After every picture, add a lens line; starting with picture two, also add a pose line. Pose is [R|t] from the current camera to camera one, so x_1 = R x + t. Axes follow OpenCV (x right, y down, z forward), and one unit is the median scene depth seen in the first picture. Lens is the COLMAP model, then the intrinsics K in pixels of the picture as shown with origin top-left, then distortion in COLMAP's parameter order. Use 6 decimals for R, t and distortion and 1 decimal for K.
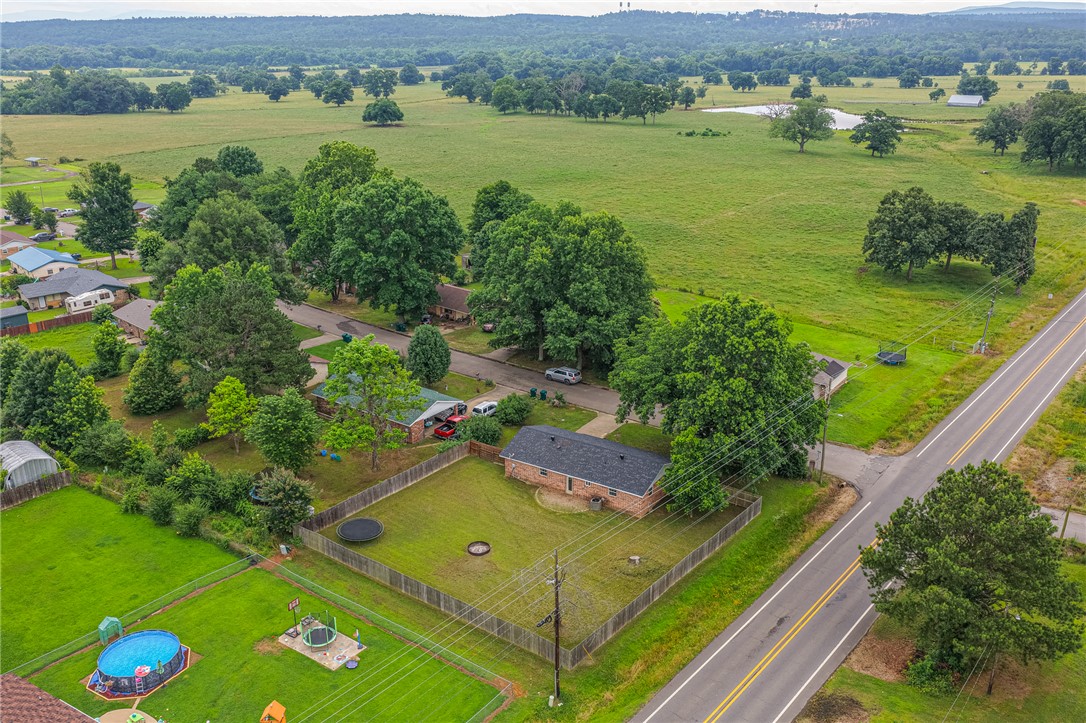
lens RADIAL K [[901.6, 0, 543.7], [0, 901.6, 368.8], [0, 0, 1]] dist [-0.013049, 0.034885]
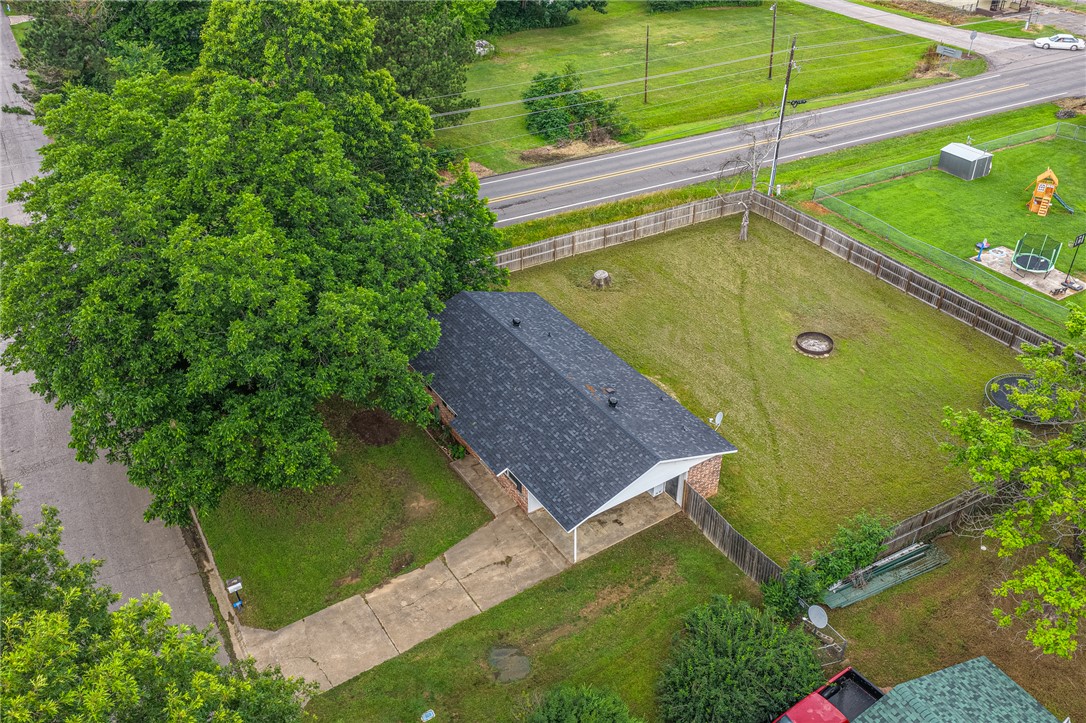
lens RADIAL K [[901.6, 0, 547.2], [0, 901.6, 366.9], [0, 0, 1]] dist [-0.013049, 0.034885]
pose [[-0.913749, -0.225985, 0.337630, -0.088145], [0.147118, 0.590586, 0.793451, -0.239768], [-0.378707, 0.774686, -0.506401, 1.053274]]
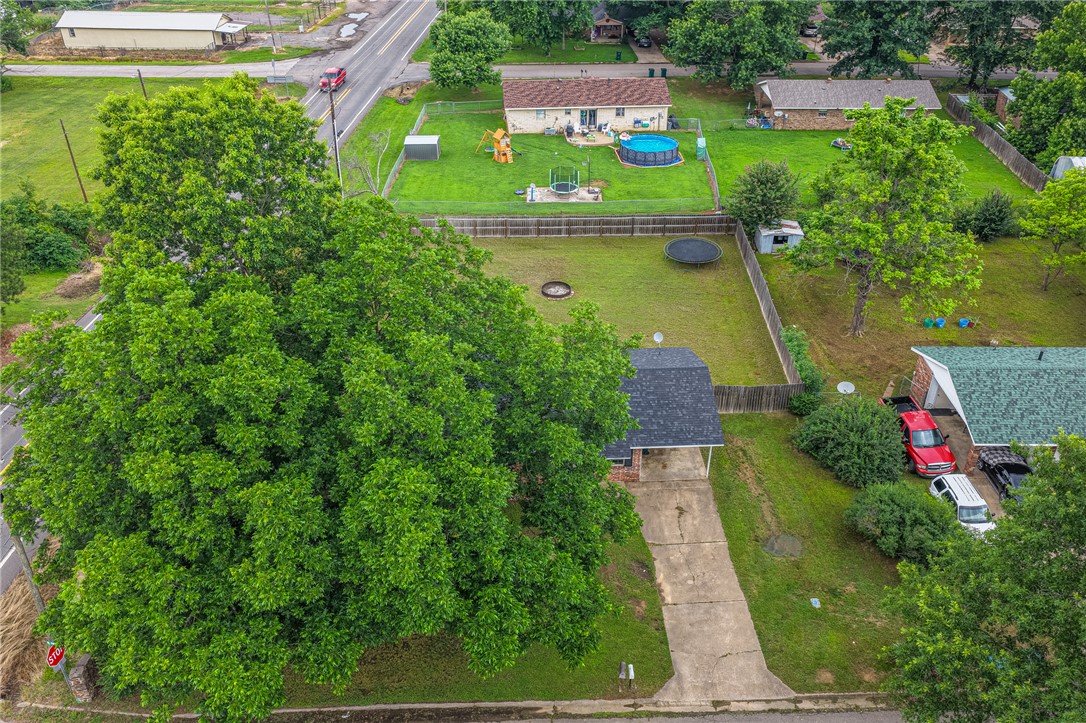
lens RADIAL K [[901.6, 0, 546.3], [0, 901.6, 363.8], [0, 0, 1]] dist [-0.013049, 0.034885]
pose [[-0.806554, 0.310433, -0.503093, 0.257677], [-0.208028, 0.647549, 0.733079, -0.243202], [0.553349, 0.695925, -0.457704, 1.045403]]
